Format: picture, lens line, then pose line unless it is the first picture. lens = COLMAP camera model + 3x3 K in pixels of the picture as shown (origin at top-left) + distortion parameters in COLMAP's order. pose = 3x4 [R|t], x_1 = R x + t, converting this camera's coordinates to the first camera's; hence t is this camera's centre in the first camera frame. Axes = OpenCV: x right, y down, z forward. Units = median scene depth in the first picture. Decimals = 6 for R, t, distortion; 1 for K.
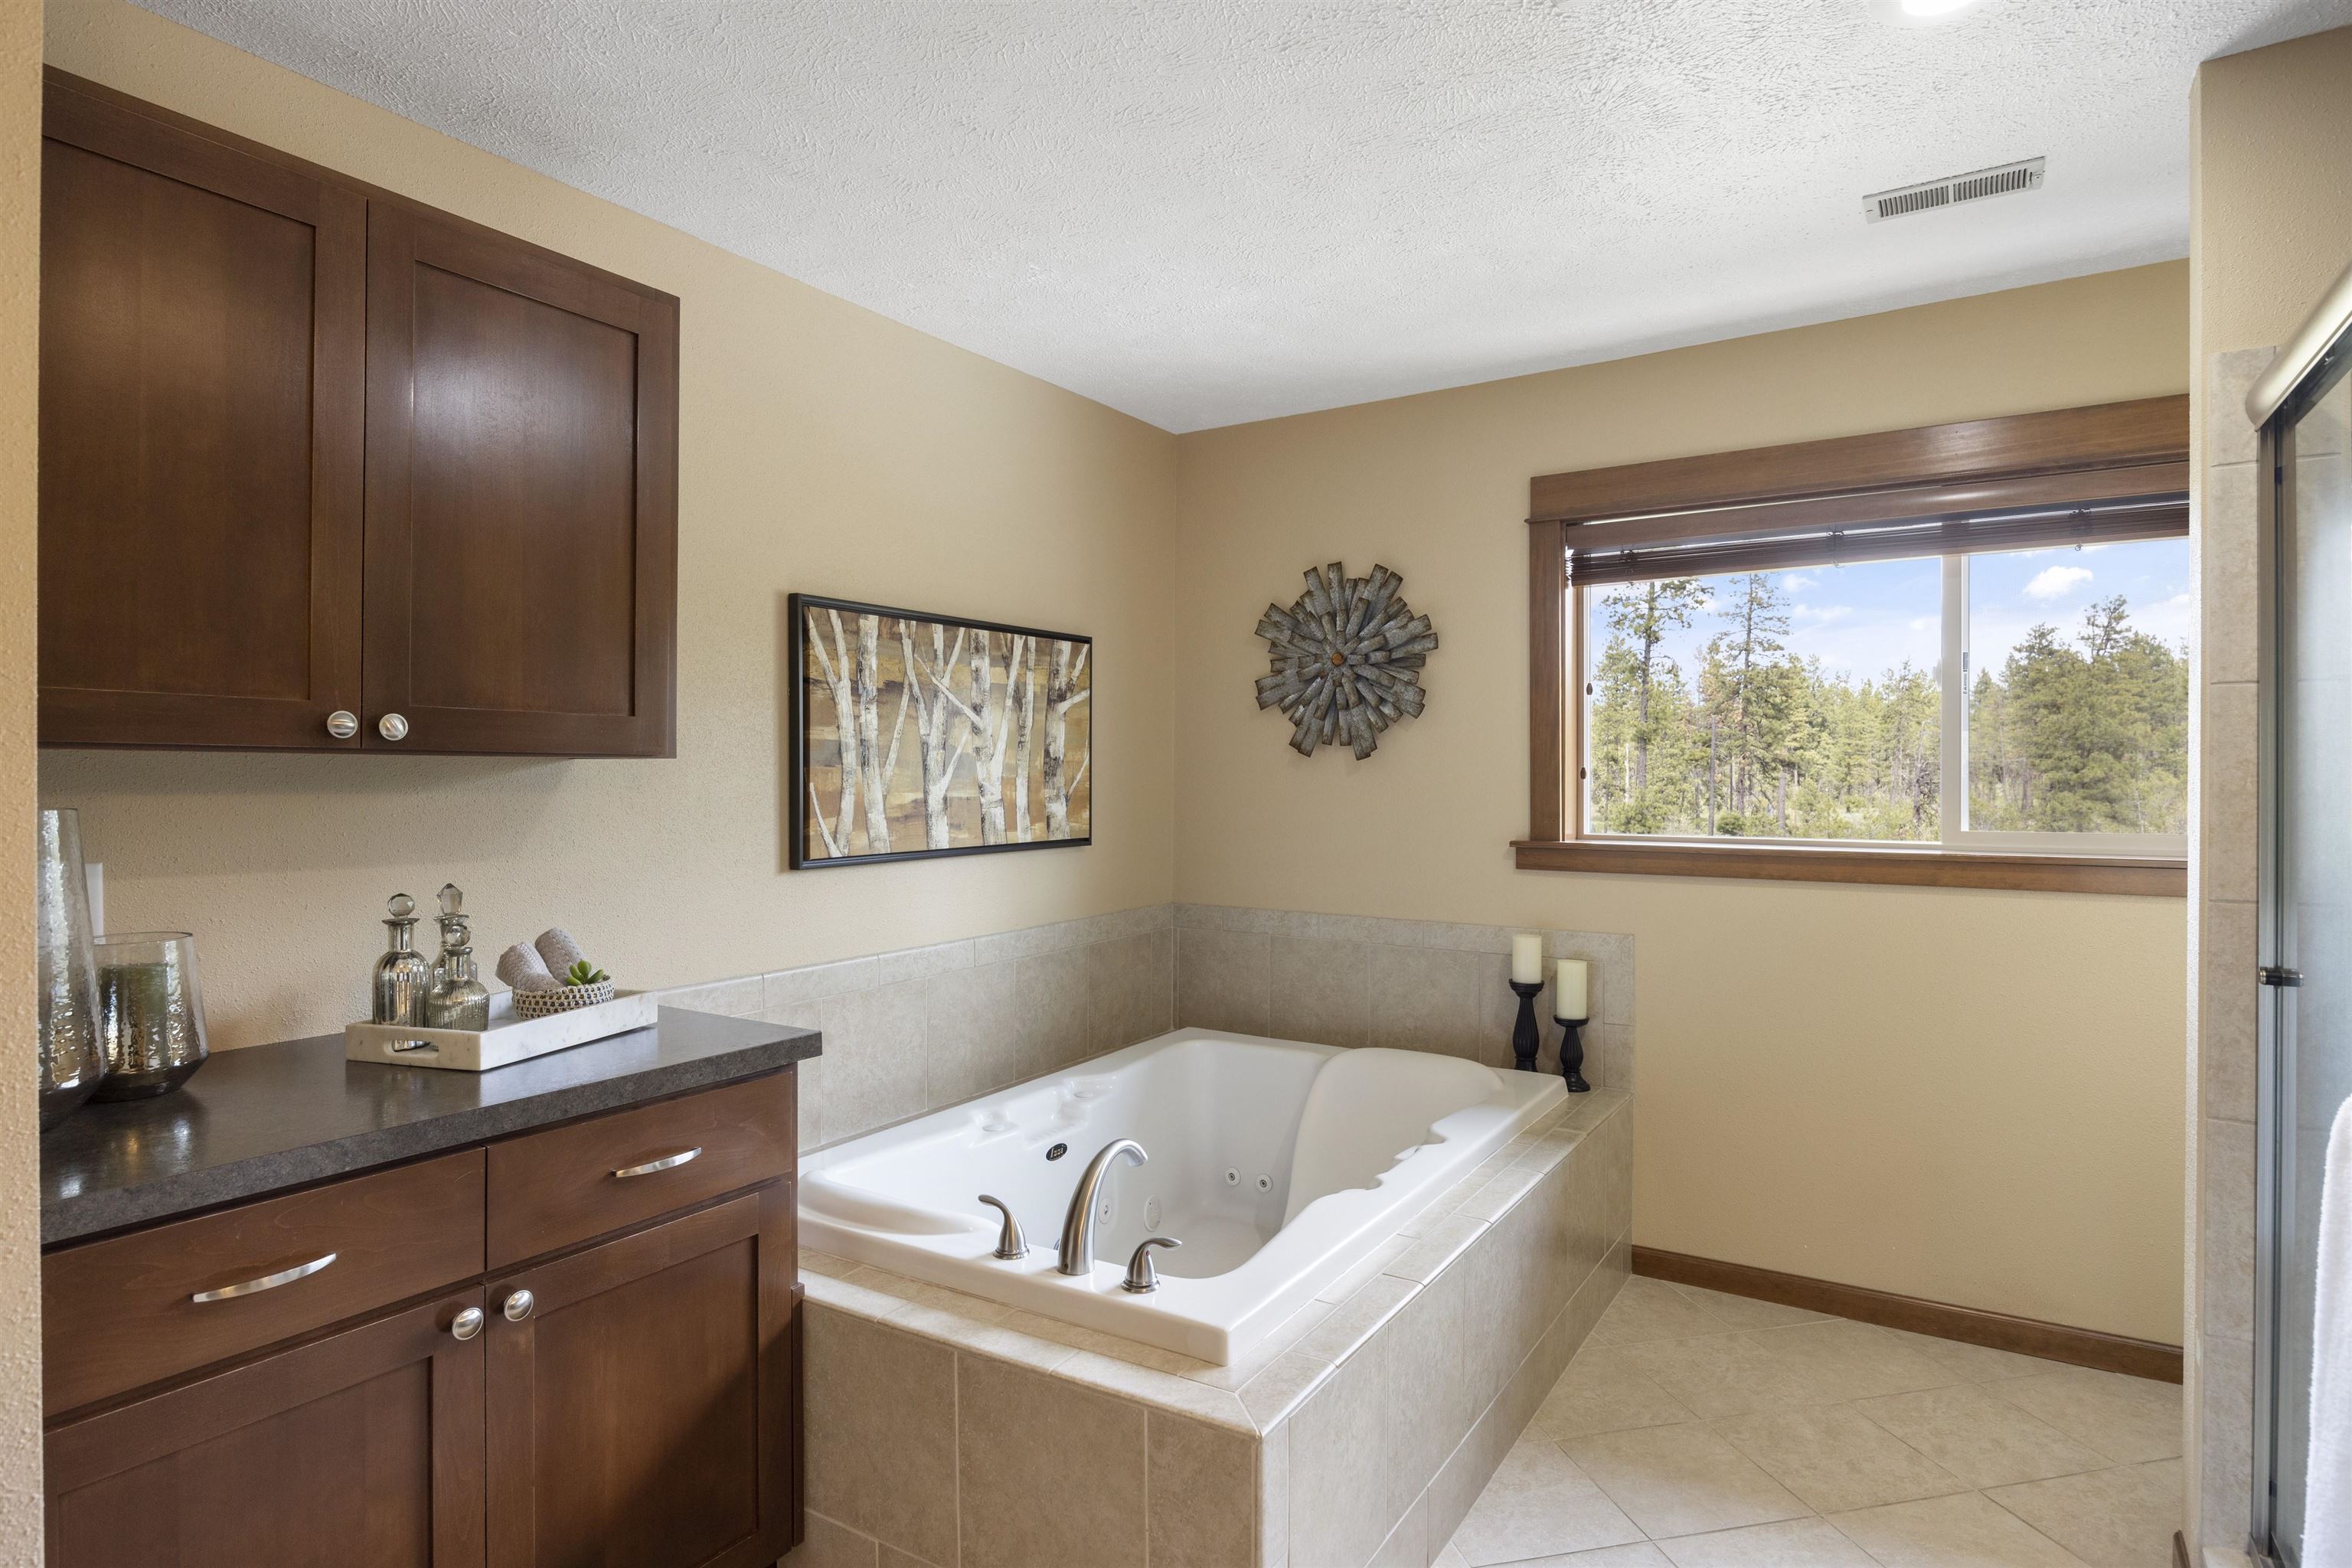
lens RADIAL K [[1247.1, 0, 1175.2], [0, 1247.1, 774.9], [0, 0, 1]] dist [-0.007440, 0.002088]
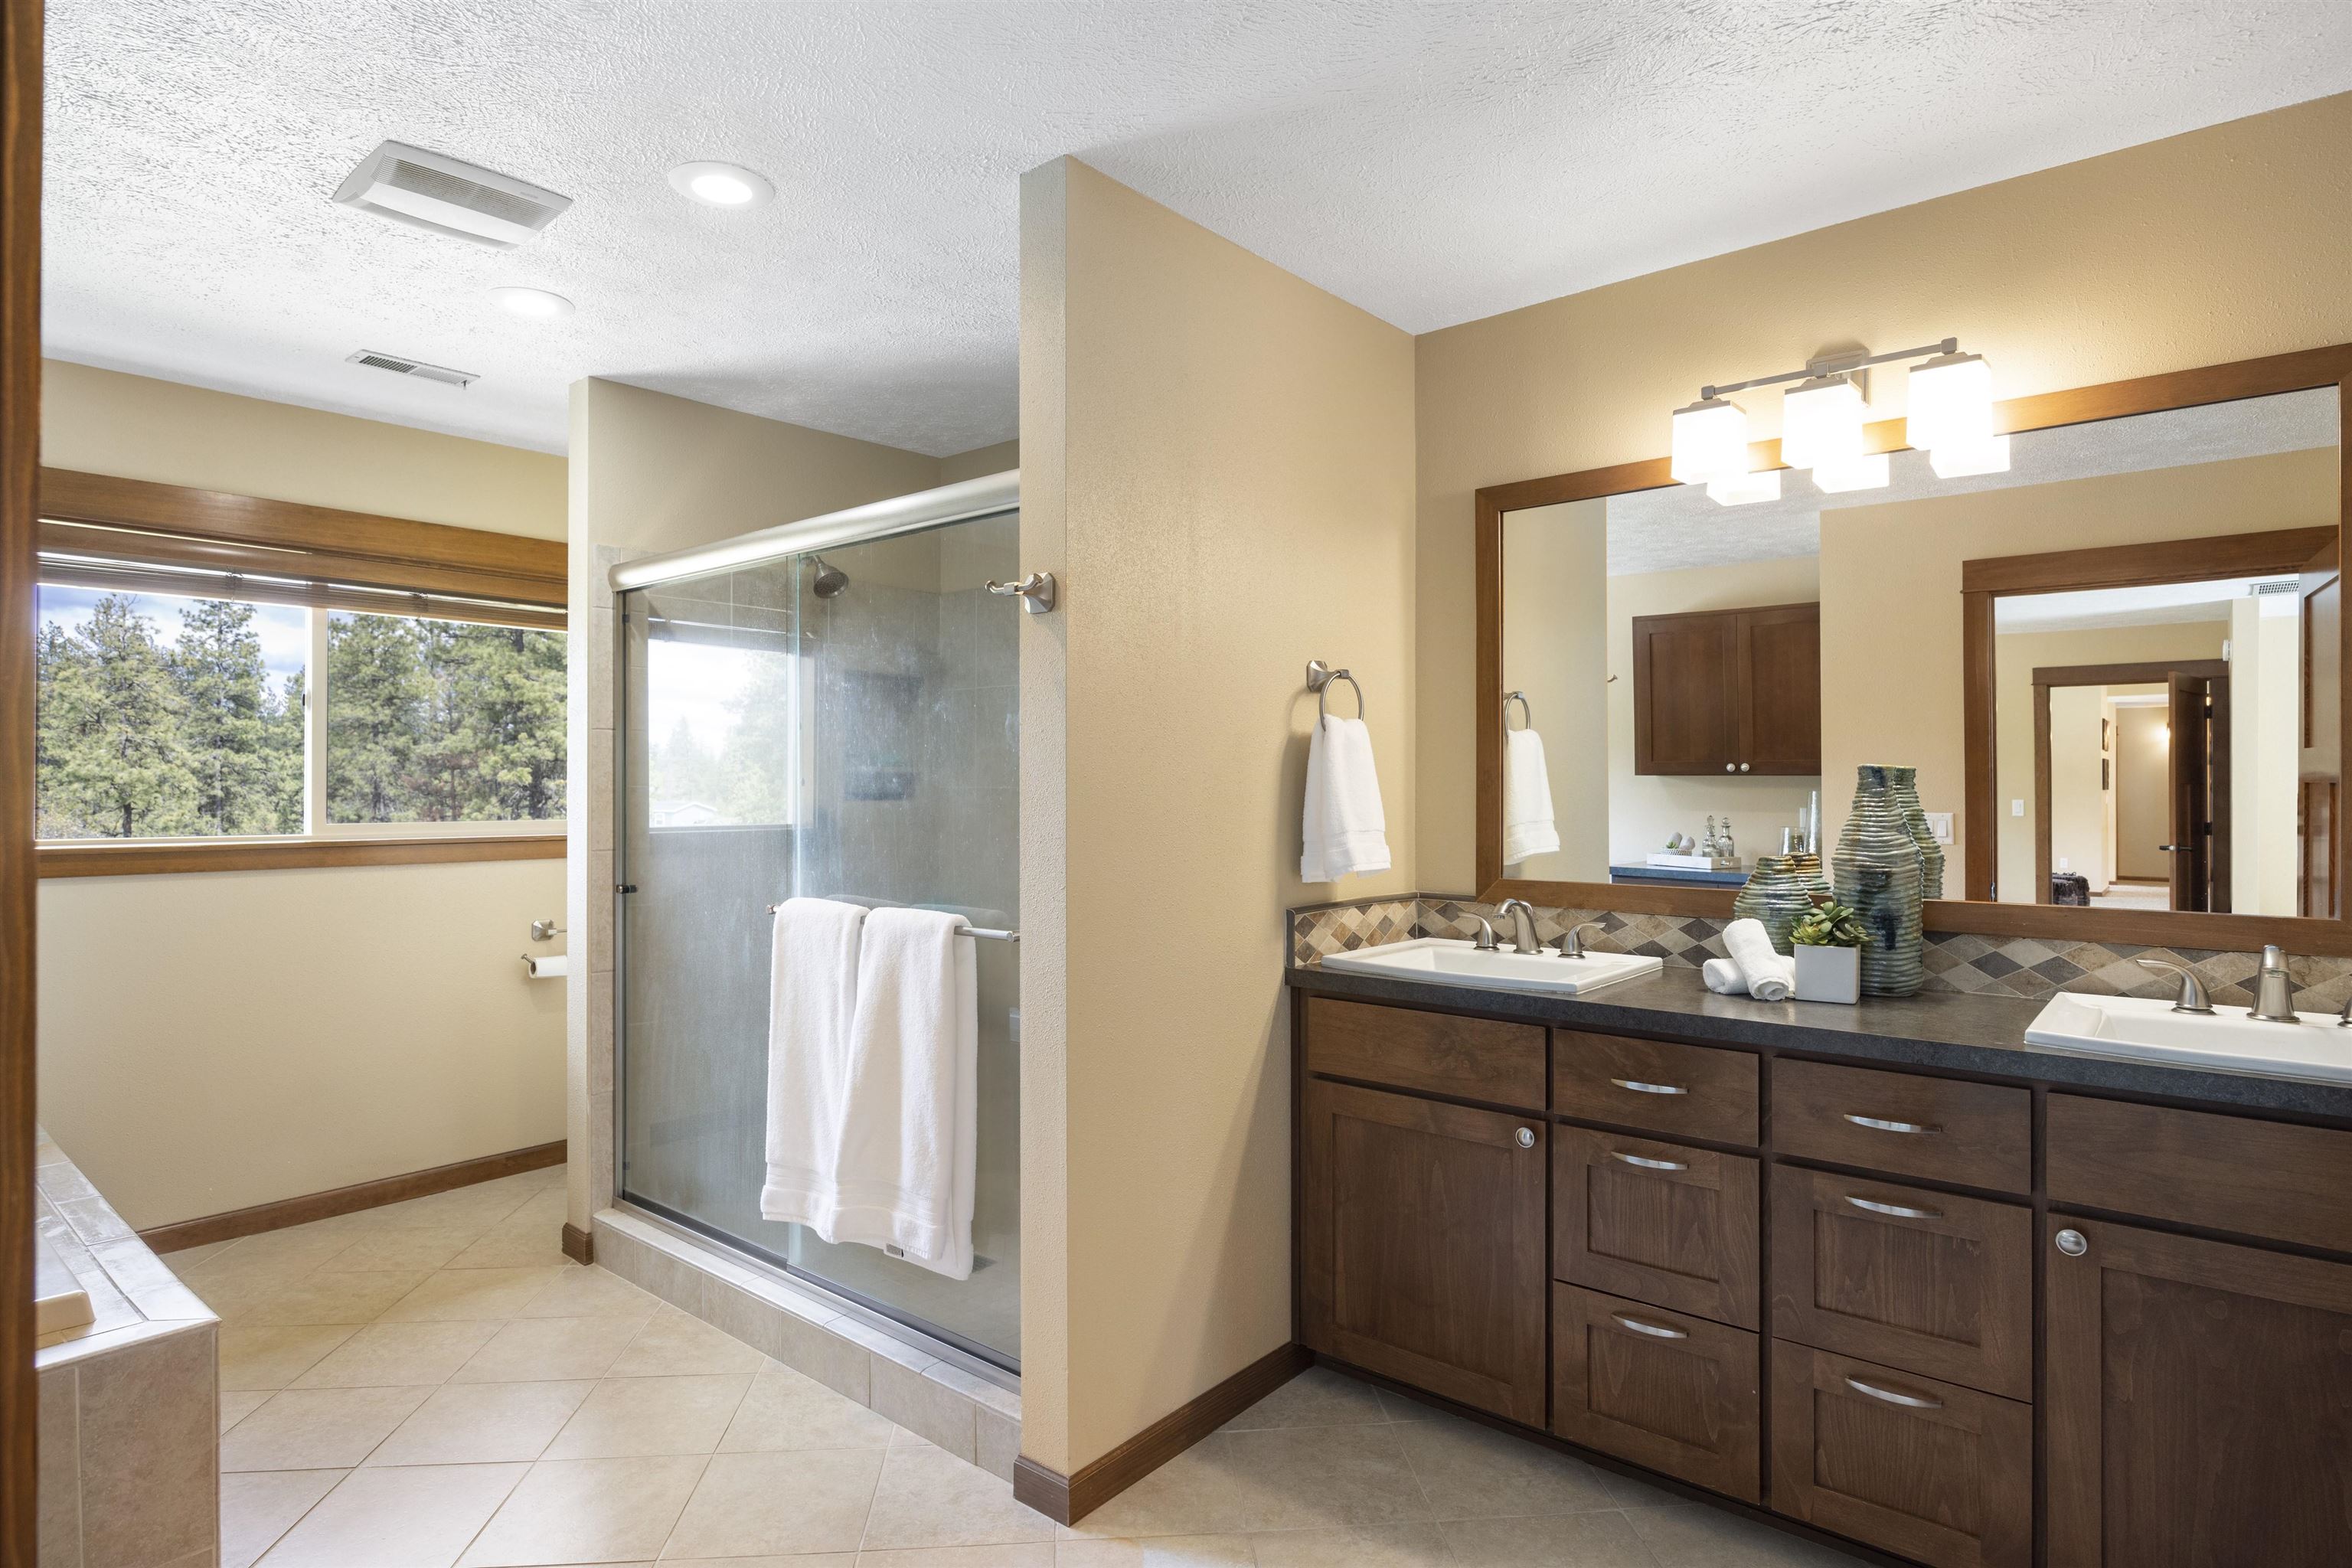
lens RADIAL K [[1247.1, 0, 1176.3], [0, 1247.1, 791.8], [0, 0, 1]] dist [-0.007440, 0.002088]
pose [[0.135429, -0.001516, 0.990786, -0.647478], [-0.000484, 0.999999, 0.001597, 0.010394], [-0.990787, -0.000696, 0.135428, -0.054048]]
